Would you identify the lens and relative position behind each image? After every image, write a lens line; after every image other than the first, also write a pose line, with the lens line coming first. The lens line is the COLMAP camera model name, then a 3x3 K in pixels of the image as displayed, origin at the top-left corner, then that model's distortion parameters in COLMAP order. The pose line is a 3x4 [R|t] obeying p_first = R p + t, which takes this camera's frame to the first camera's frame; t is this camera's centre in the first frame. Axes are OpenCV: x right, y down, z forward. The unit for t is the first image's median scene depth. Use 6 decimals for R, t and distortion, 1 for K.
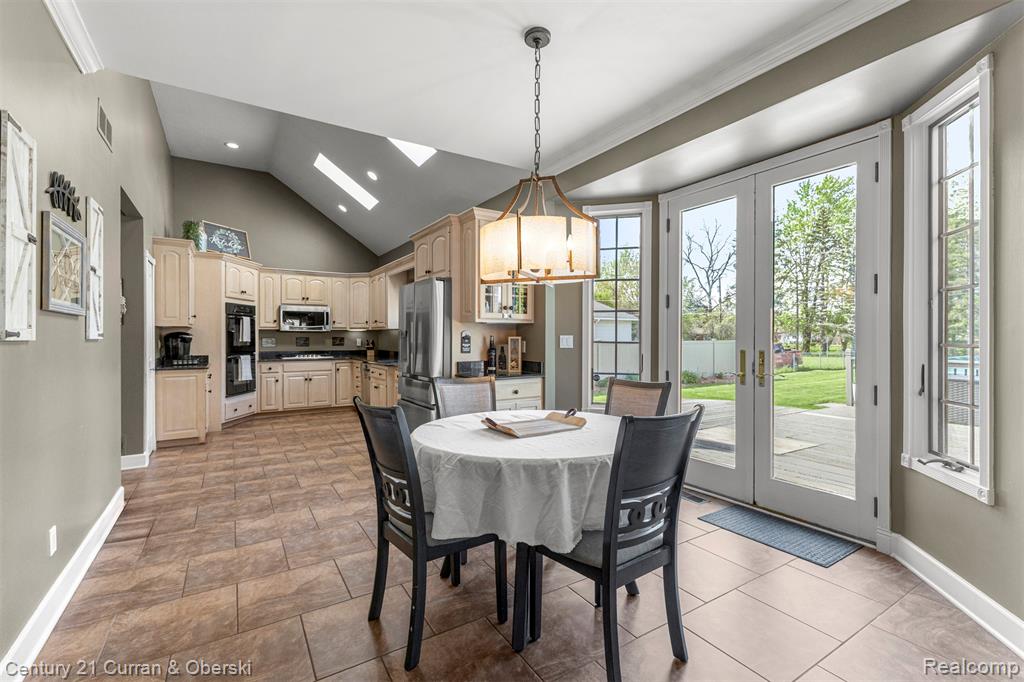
lens RADIAL K [[441.7, 0, 517.9], [0, 441.7, 339.5], [0, 0, 1]] dist [0.006445, -0.001054]
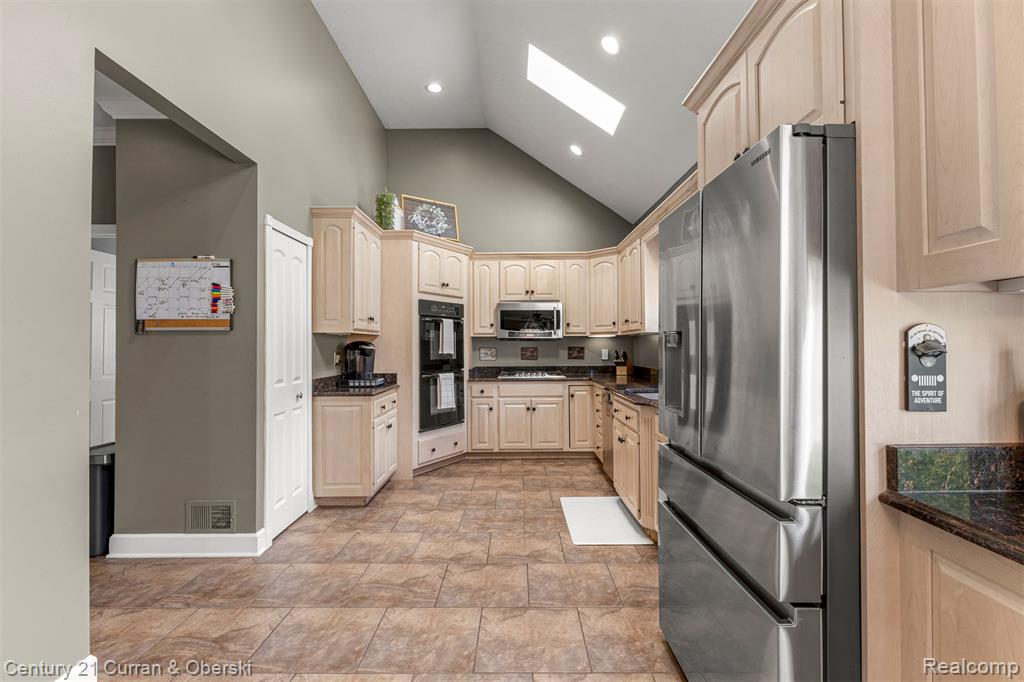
lens RADIAL K [[469.7, 0, 517.6], [0, 469.7, 338.3], [0, 0, 1]] dist [0.002427, -0.001000]
pose [[0.840259, -0.013862, -0.542008, -0.110507], [0.002658, 0.999766, -0.021449, -0.003829], [0.542178, 0.016582, 0.840100, 0.430819]]
